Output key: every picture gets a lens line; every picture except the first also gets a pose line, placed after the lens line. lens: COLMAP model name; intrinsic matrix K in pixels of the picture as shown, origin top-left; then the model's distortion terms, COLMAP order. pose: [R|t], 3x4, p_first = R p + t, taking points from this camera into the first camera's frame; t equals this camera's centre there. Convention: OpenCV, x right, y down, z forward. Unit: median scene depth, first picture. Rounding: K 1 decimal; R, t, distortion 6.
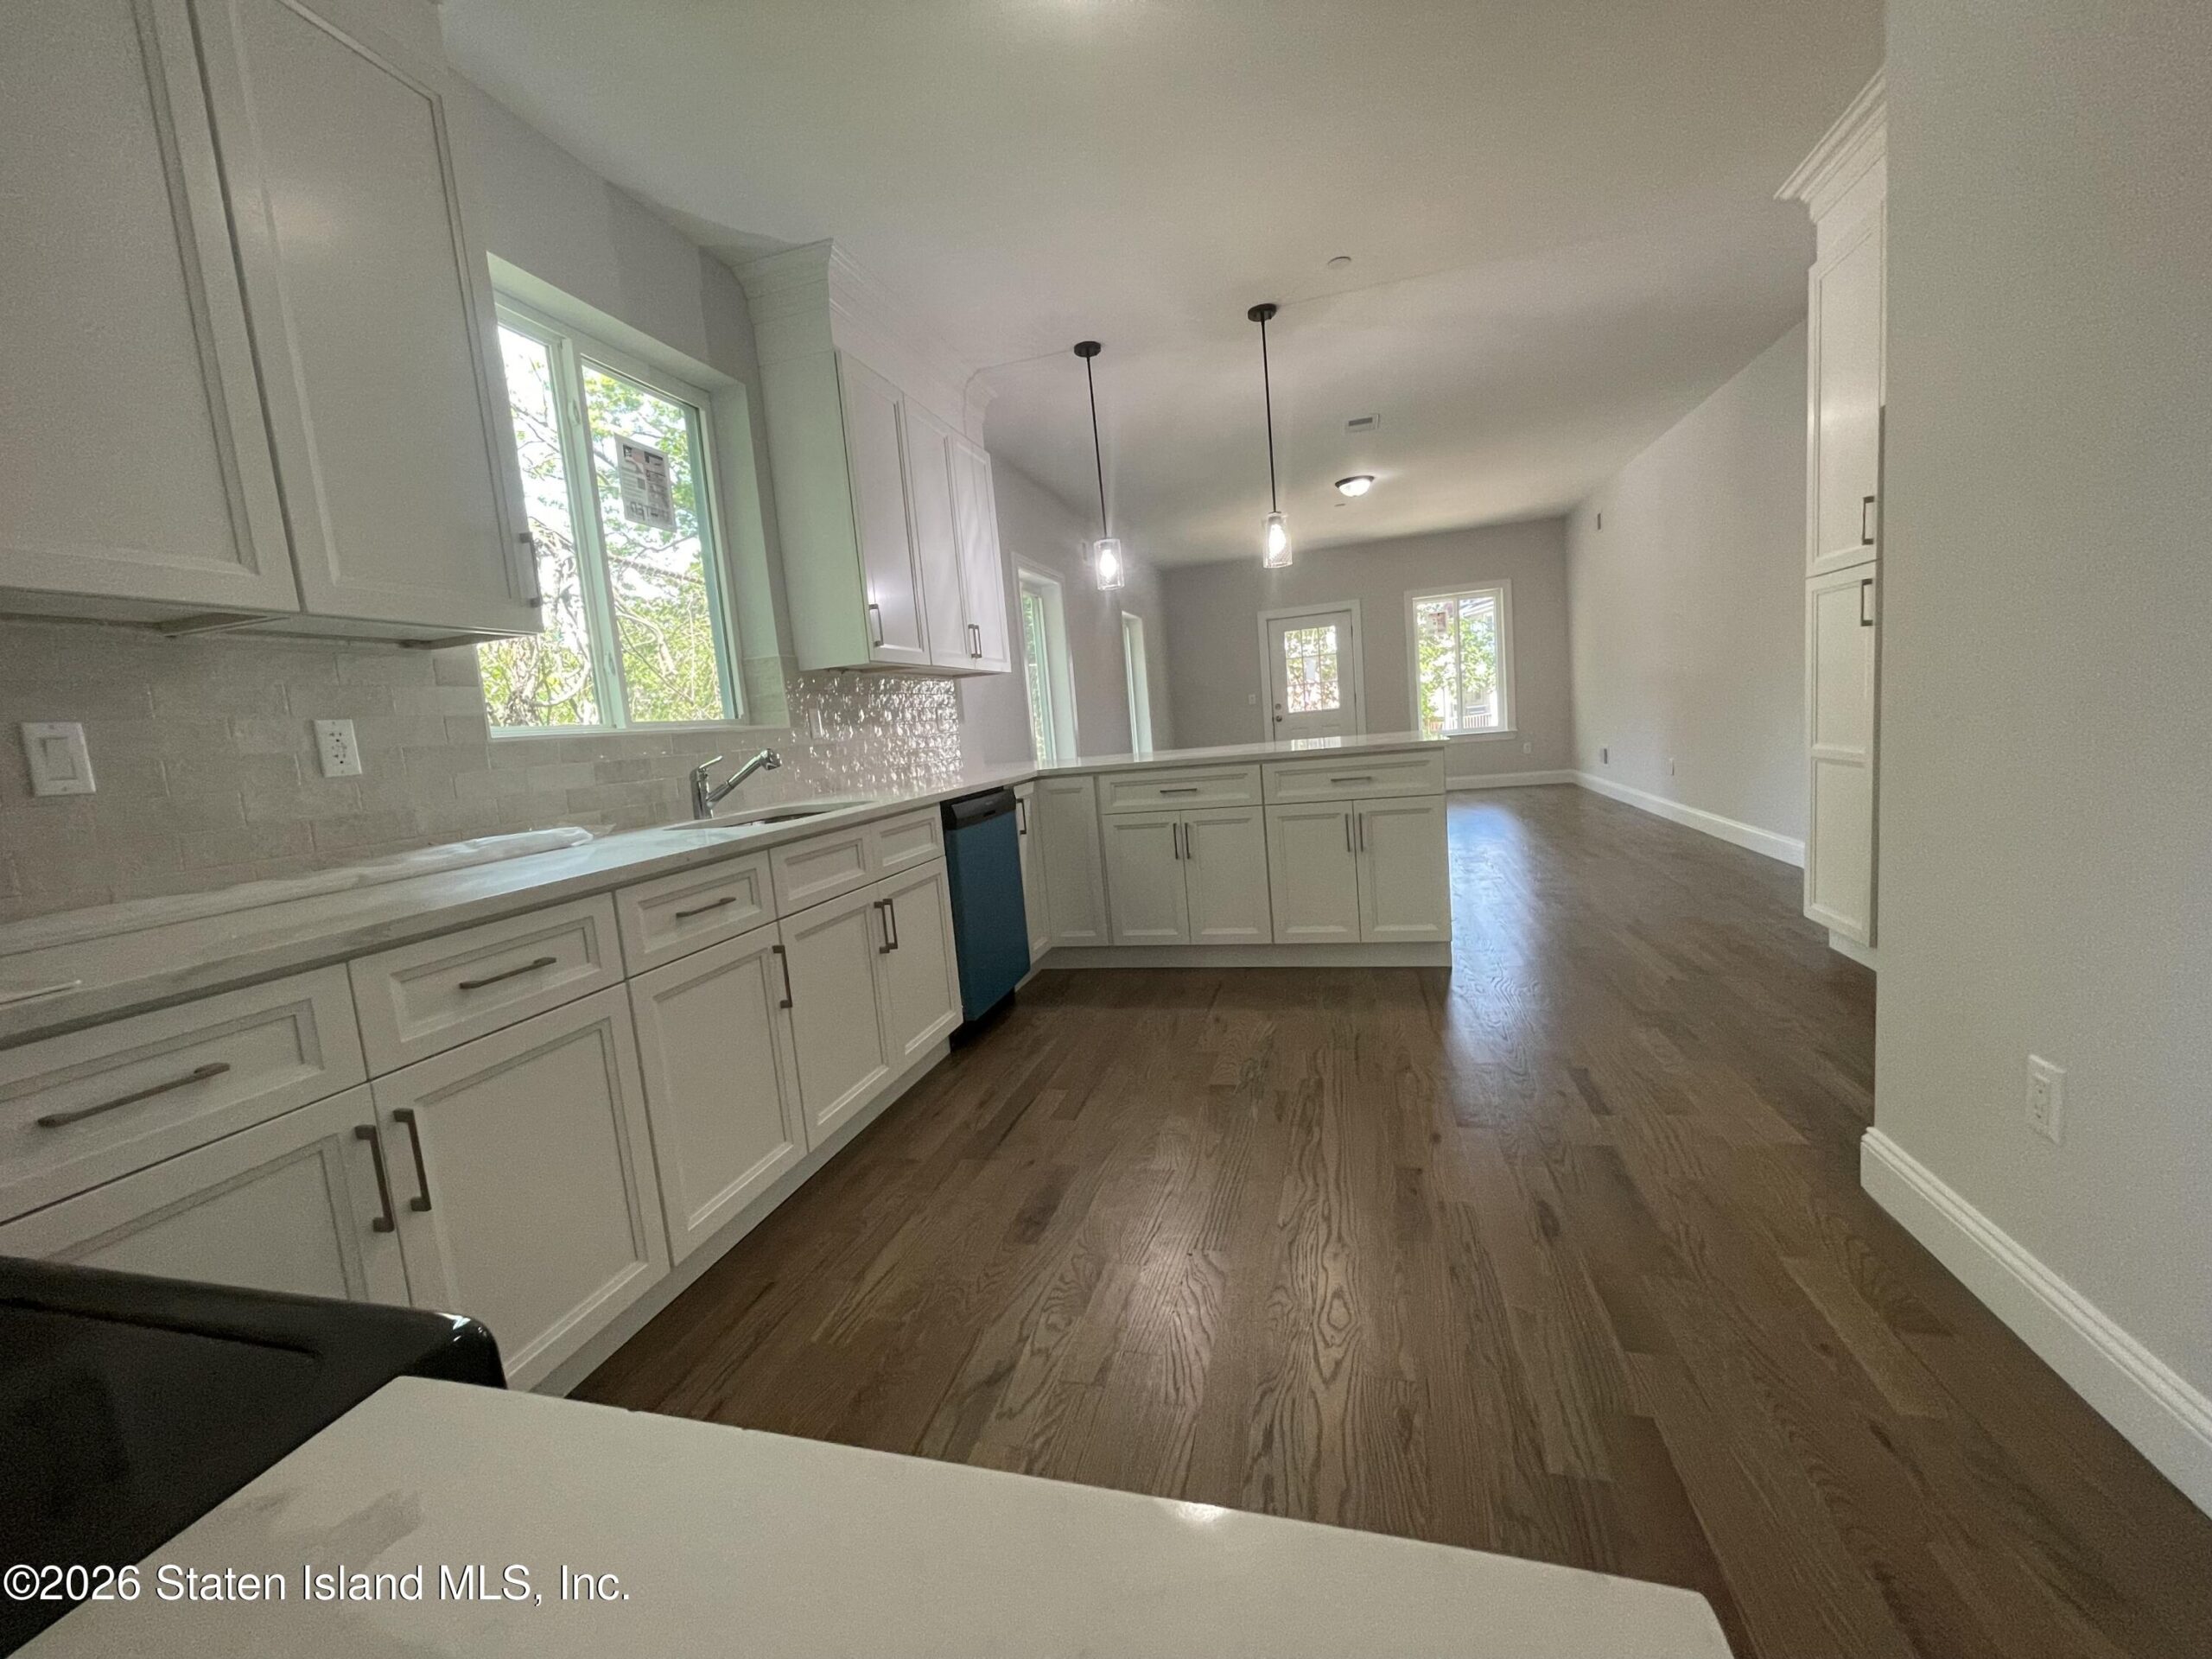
lens RADIAL K [[888.8, 0, 1089.3], [0, 888.8, 829.0], [0, 0, 1]] dist [-0.001519, 0.000389]
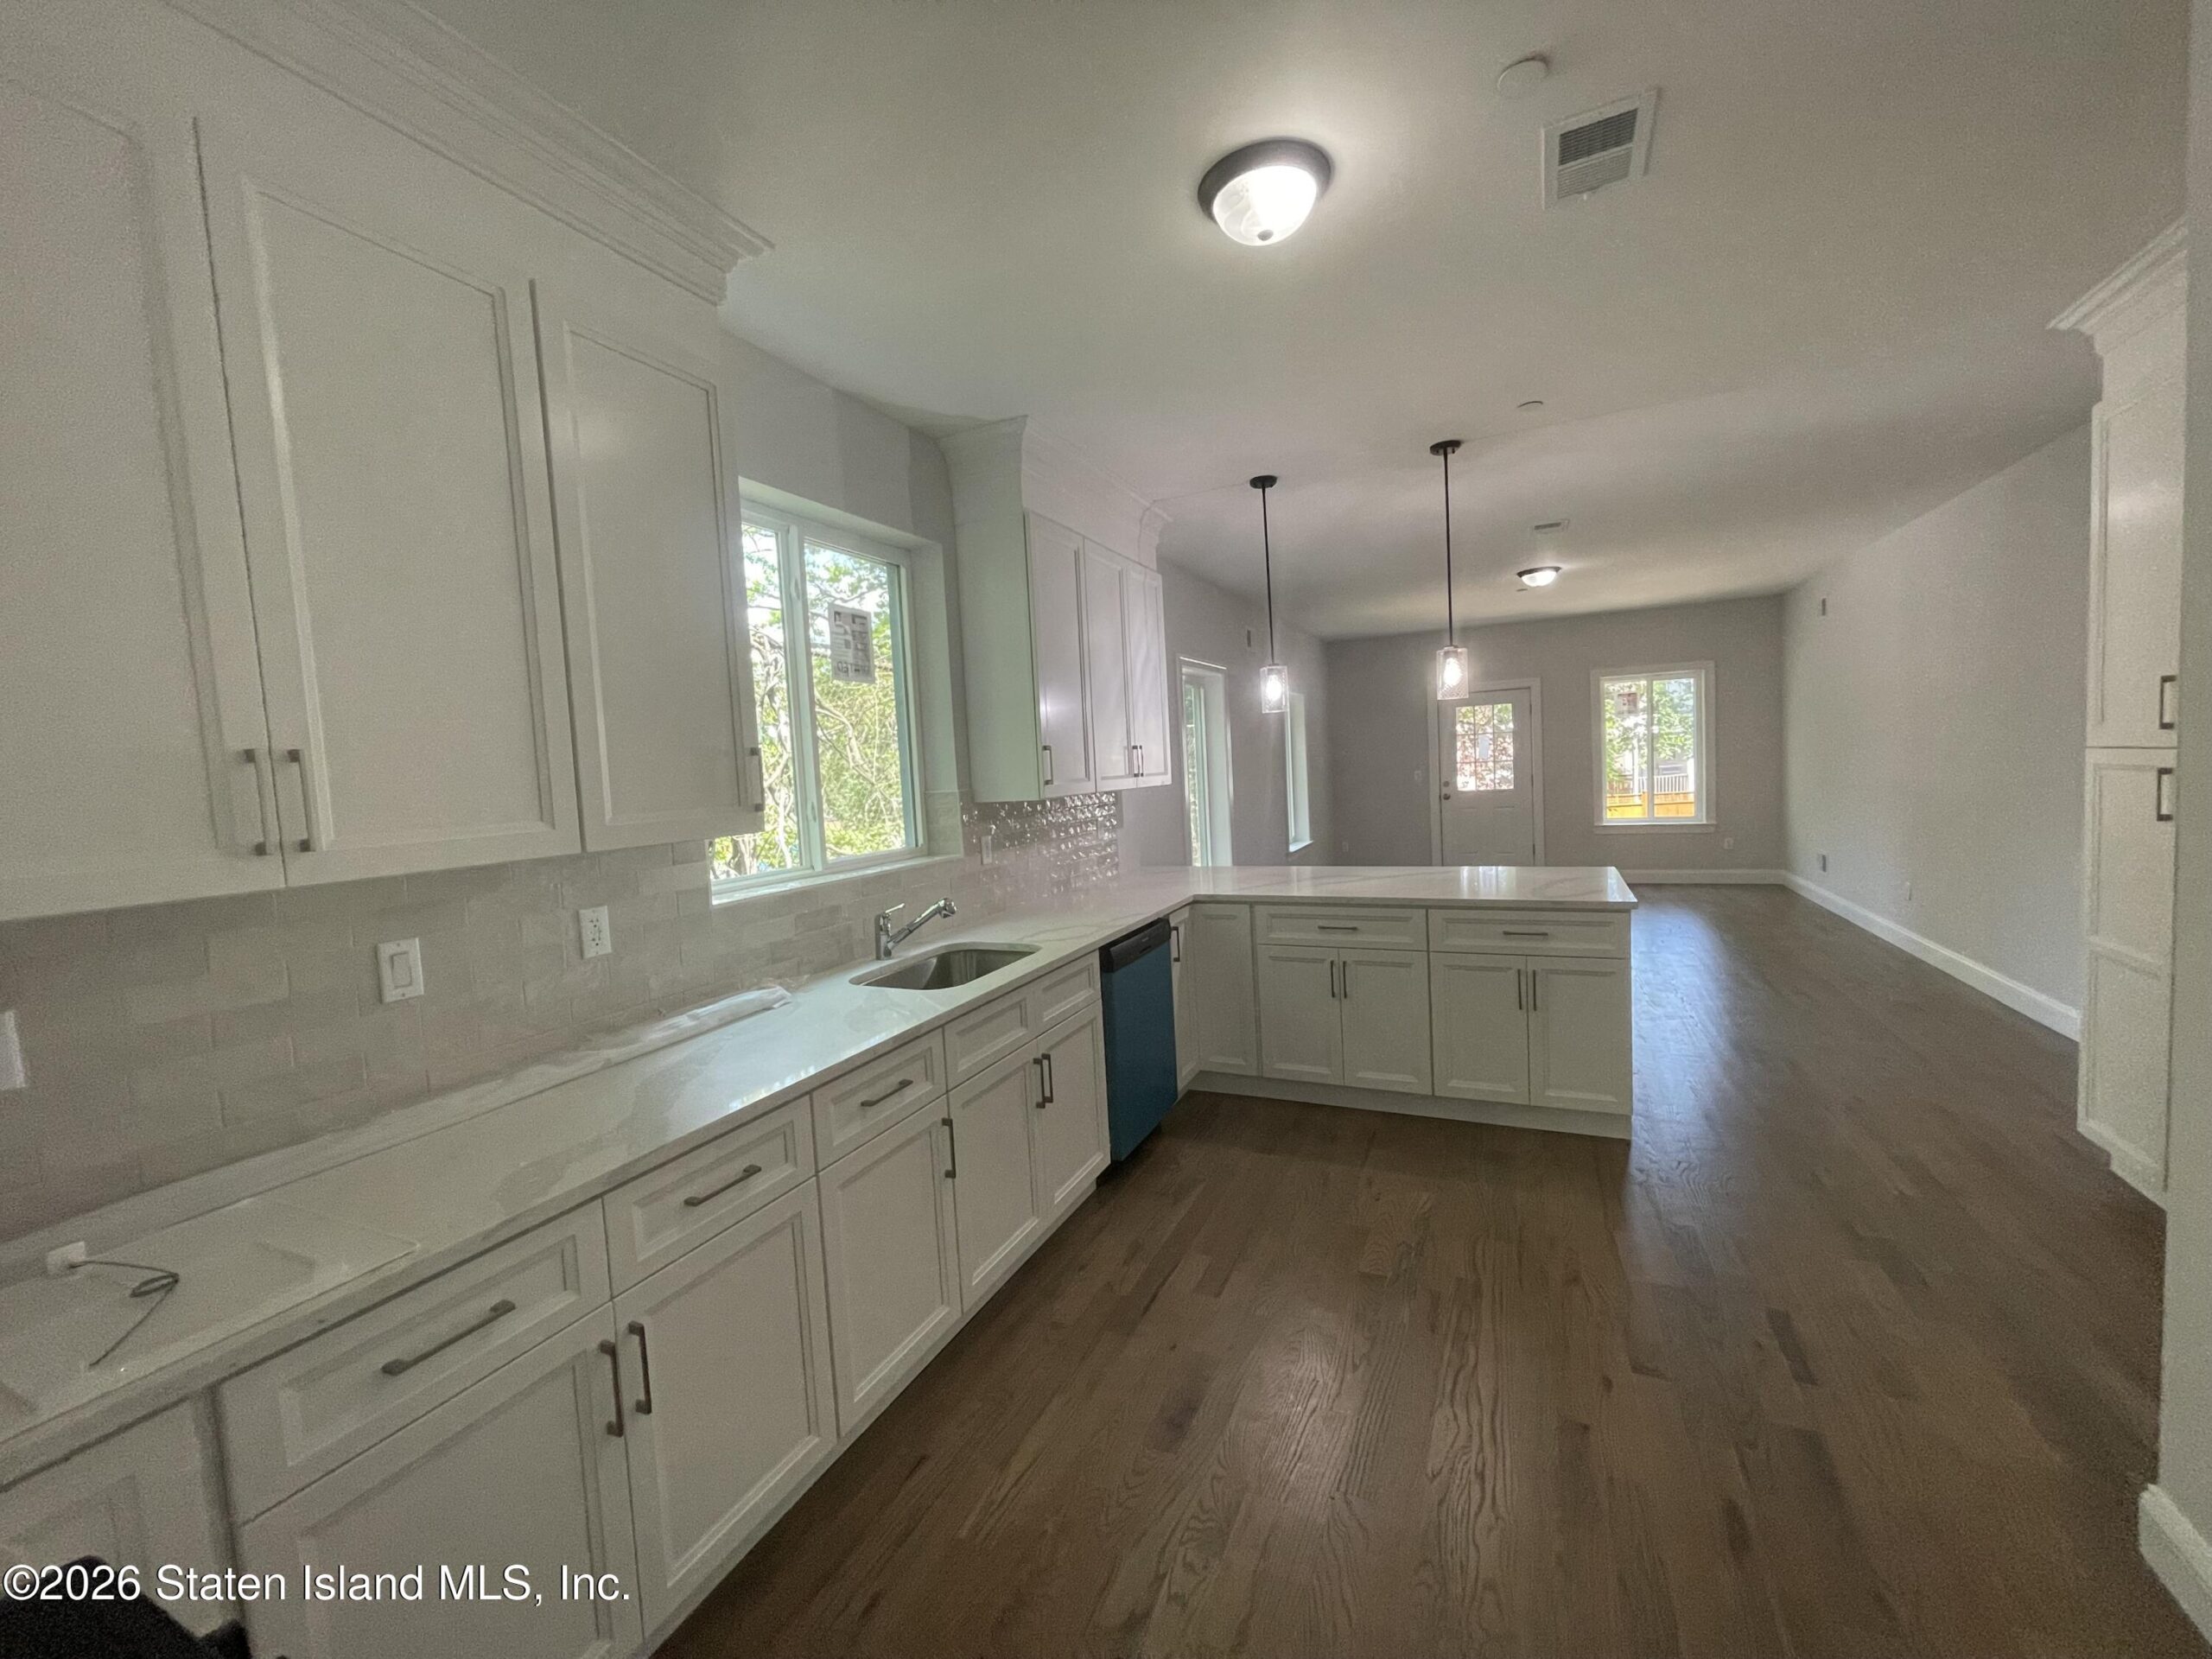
lens RADIAL K [[888.8, 0, 1090.1], [0, 888.8, 826.6], [0, 0, 1]] dist [-0.001519, 0.000389]
pose [[0.985050, 0.046202, -0.165956, -0.012848], [-0.052423, 0.998069, -0.033304, -0.127226], [0.164097, 0.041506, 0.985571, -0.025435]]
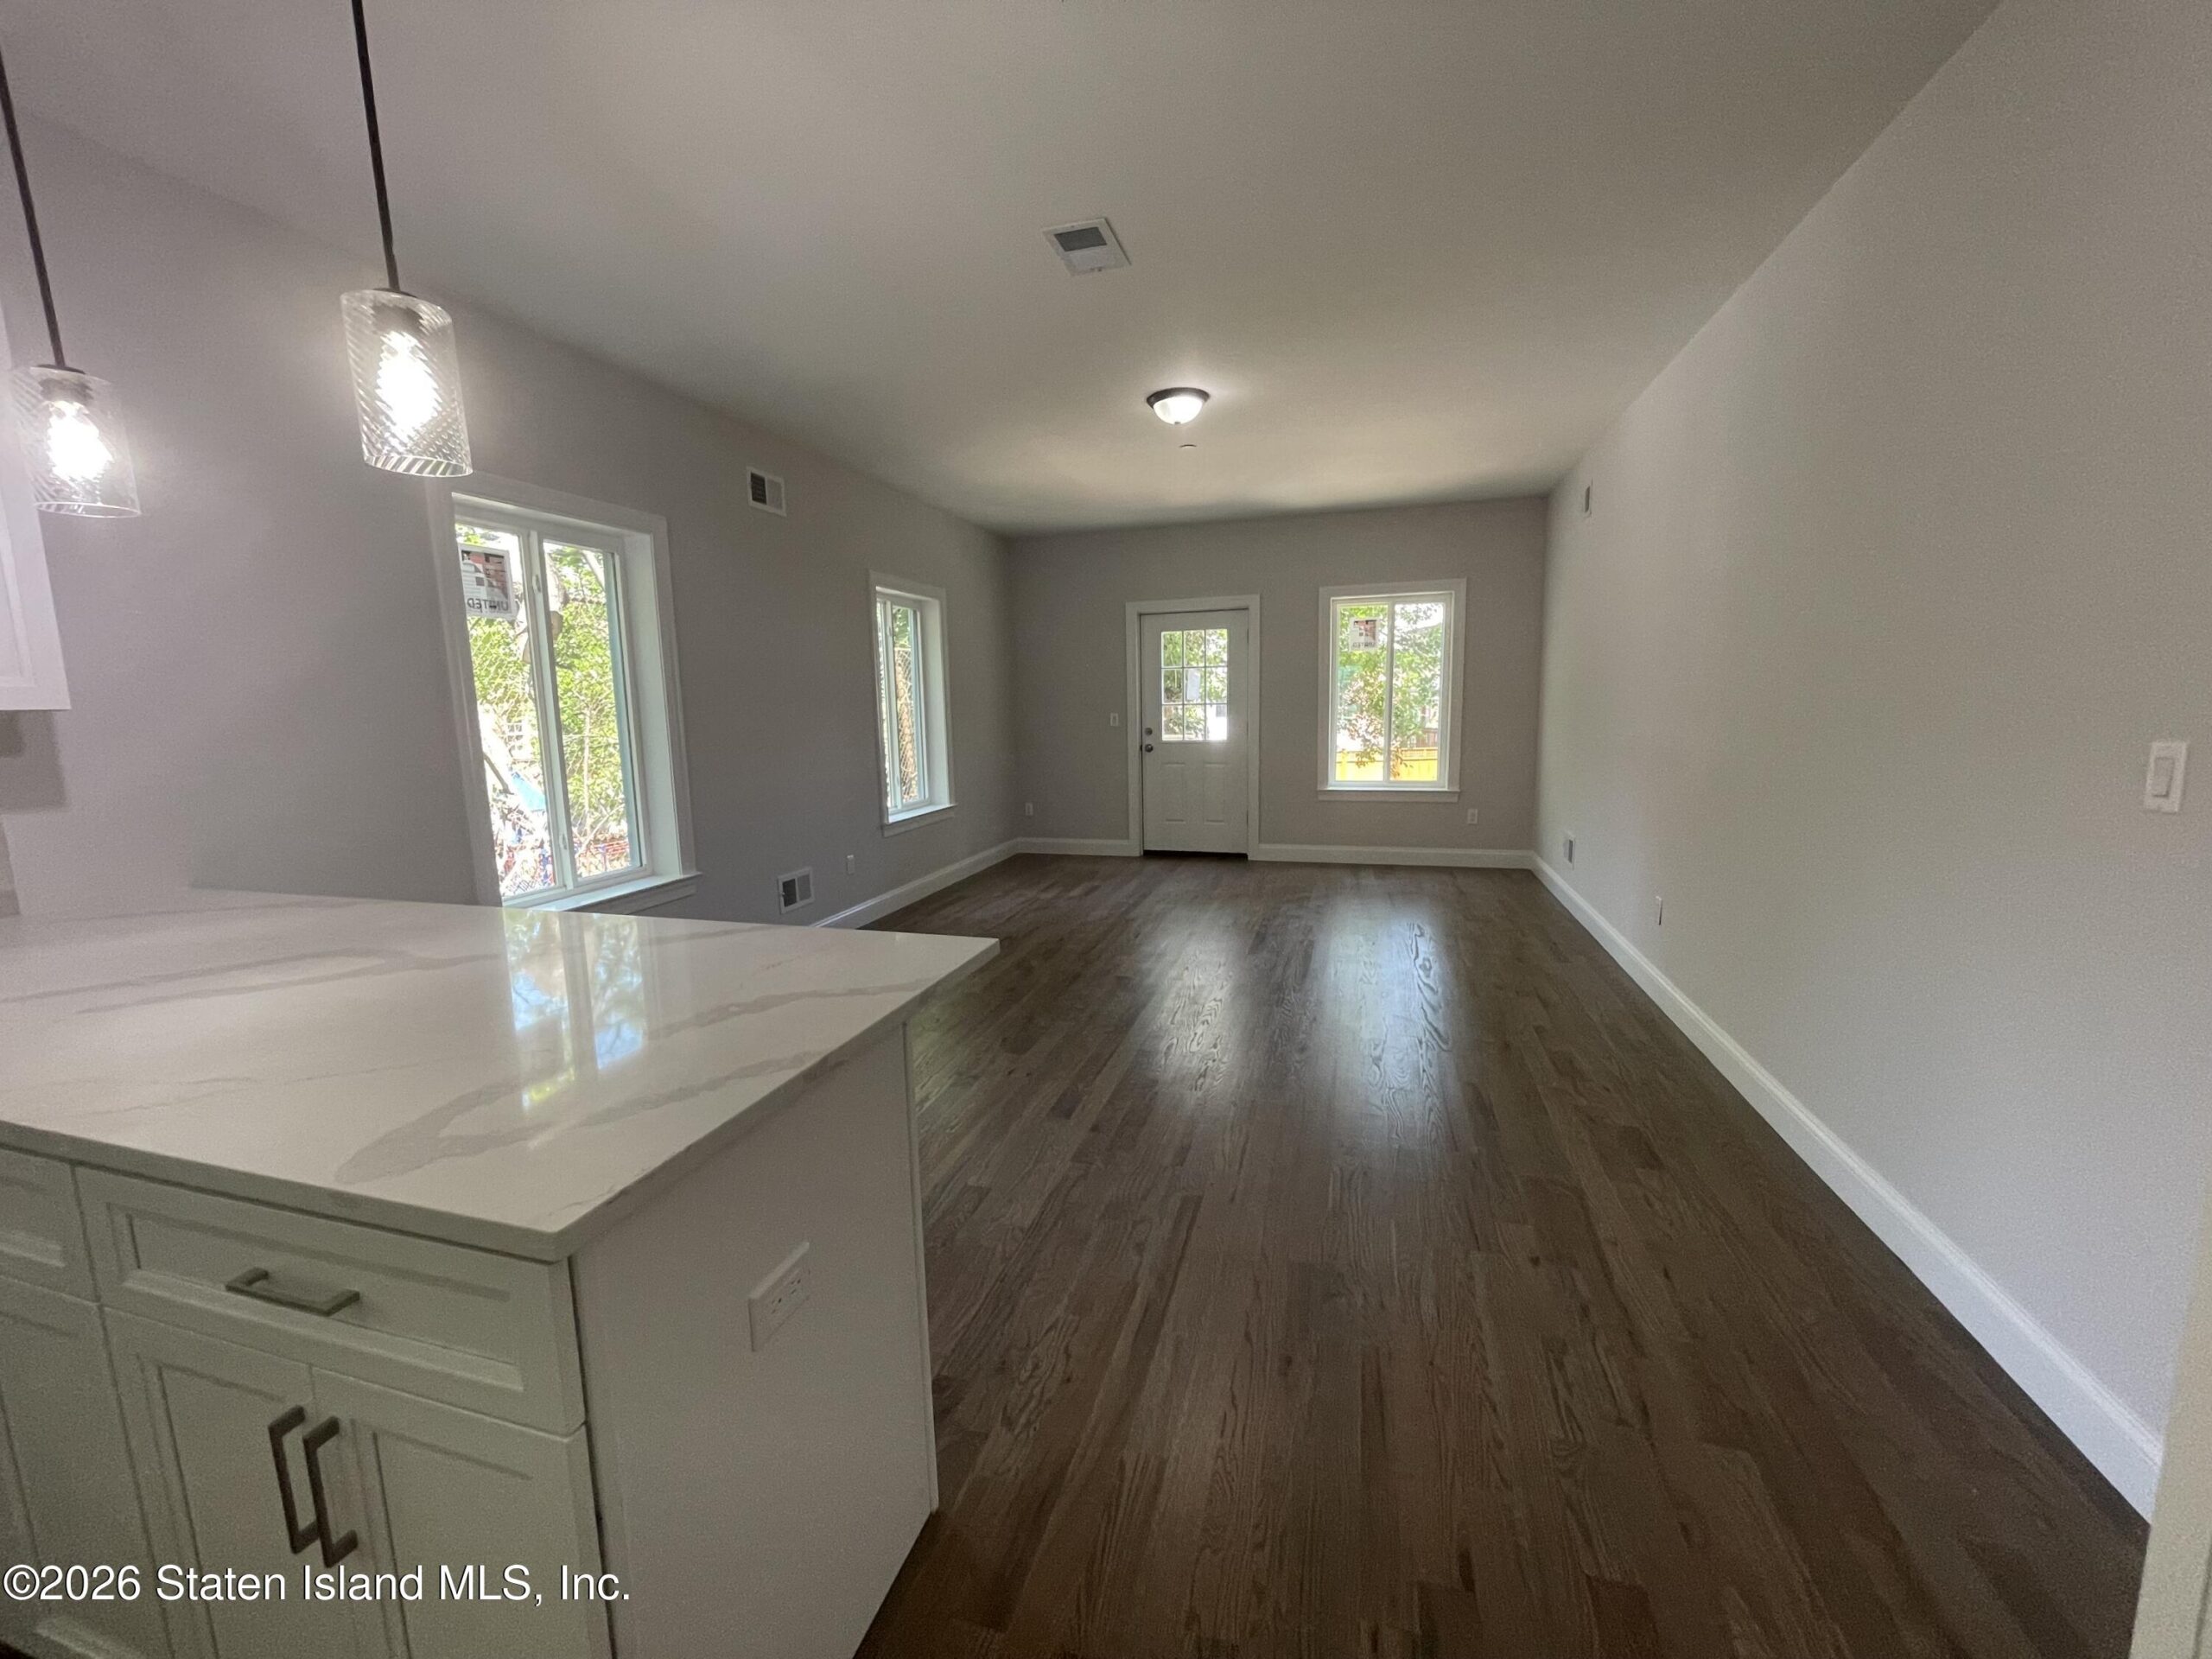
lens RADIAL K [[888.8, 0, 1104.7], [0, 888.8, 827.1], [0, 0, 1]] dist [-0.001519, 0.000389]
pose [[0.997720, 0.067477, 0.001143, 0.570325], [-0.067485, 0.997431, 0.024028, -0.234665], [0.000482, -0.024050, 0.999711, 0.822805]]
